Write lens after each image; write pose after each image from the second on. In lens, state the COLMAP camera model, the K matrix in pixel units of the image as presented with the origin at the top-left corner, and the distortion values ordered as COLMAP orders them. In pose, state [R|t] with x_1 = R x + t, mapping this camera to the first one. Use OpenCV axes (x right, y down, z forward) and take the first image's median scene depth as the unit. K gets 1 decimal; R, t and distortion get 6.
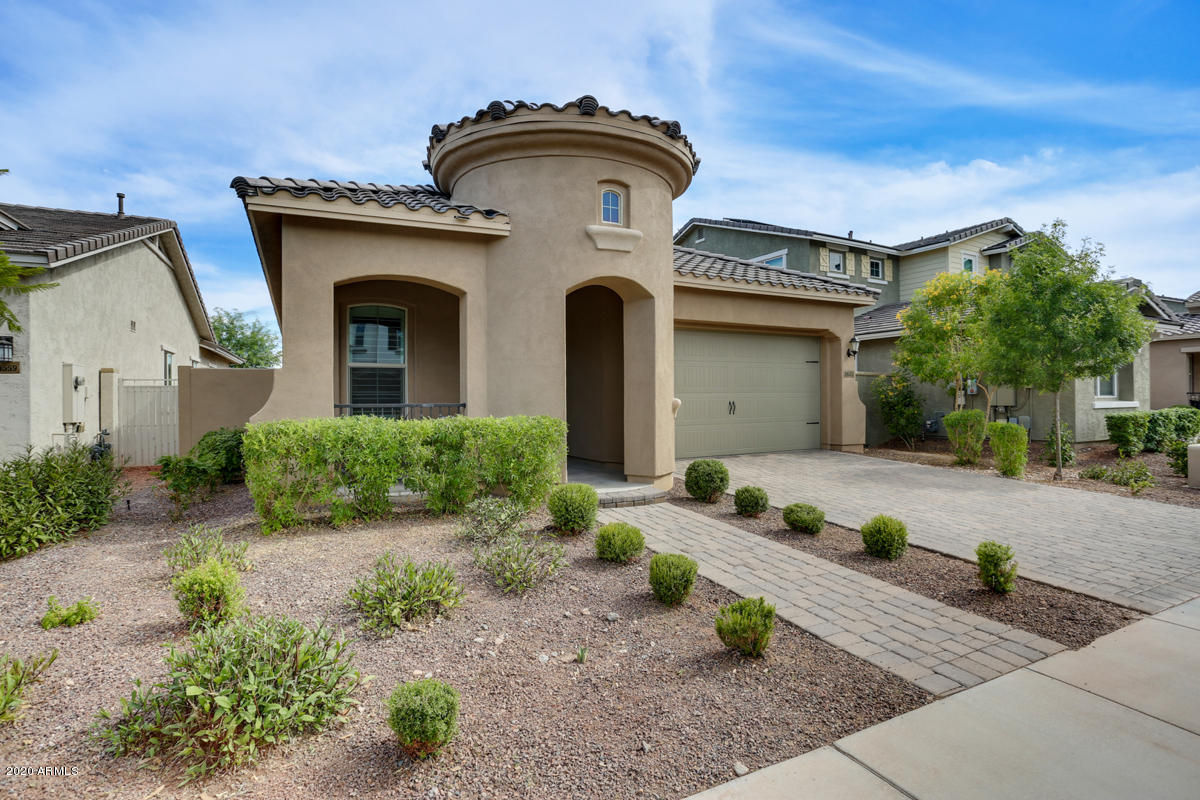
lens RADIAL K [[580.5, 0, 632.7], [0, 580.5, 389.3], [0, 0, 1]] dist [-0.027325, 0.001873]
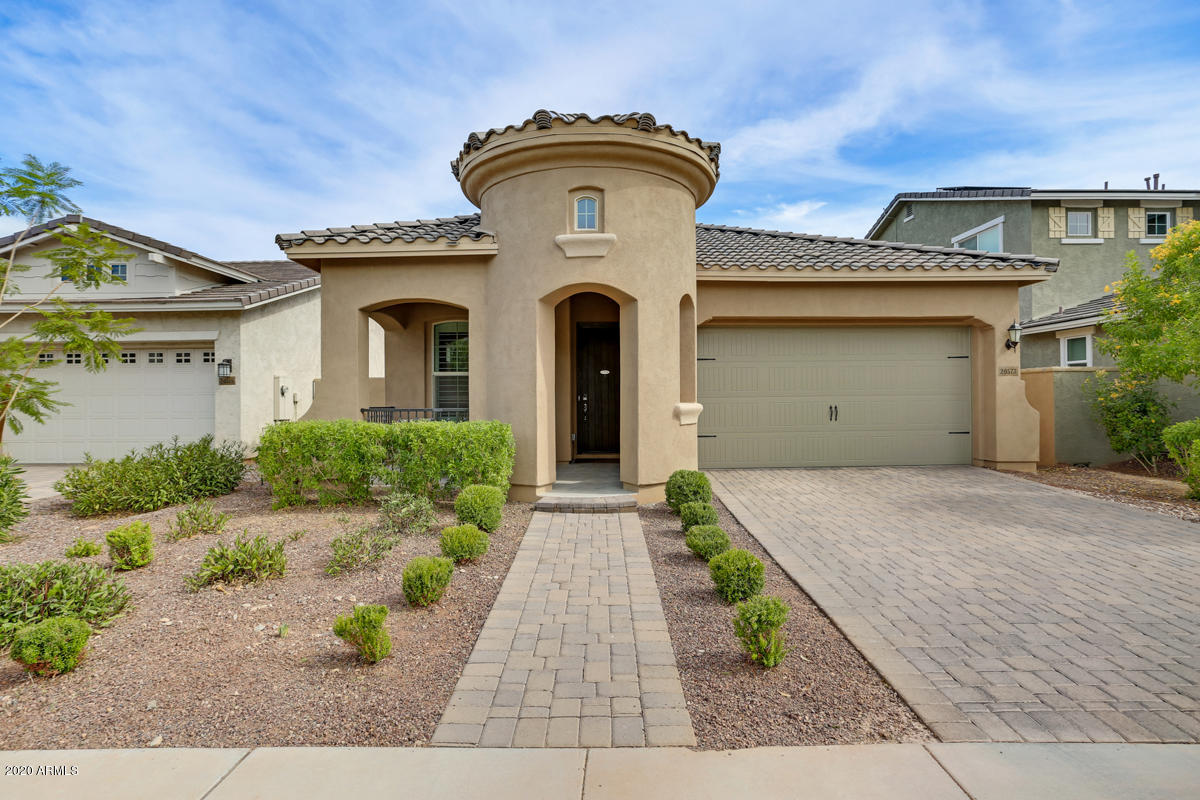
lens RADIAL K [[580.5, 0, 599.4], [0, 580.5, 392.6], [0, 0, 1]] dist [-0.027325, 0.001873]
pose [[0.895598, -0.003485, -0.444850, 0.398647], [0.006289, 0.999969, 0.004826, -0.008972], [0.444819, -0.007120, 0.895592, 0.103272]]
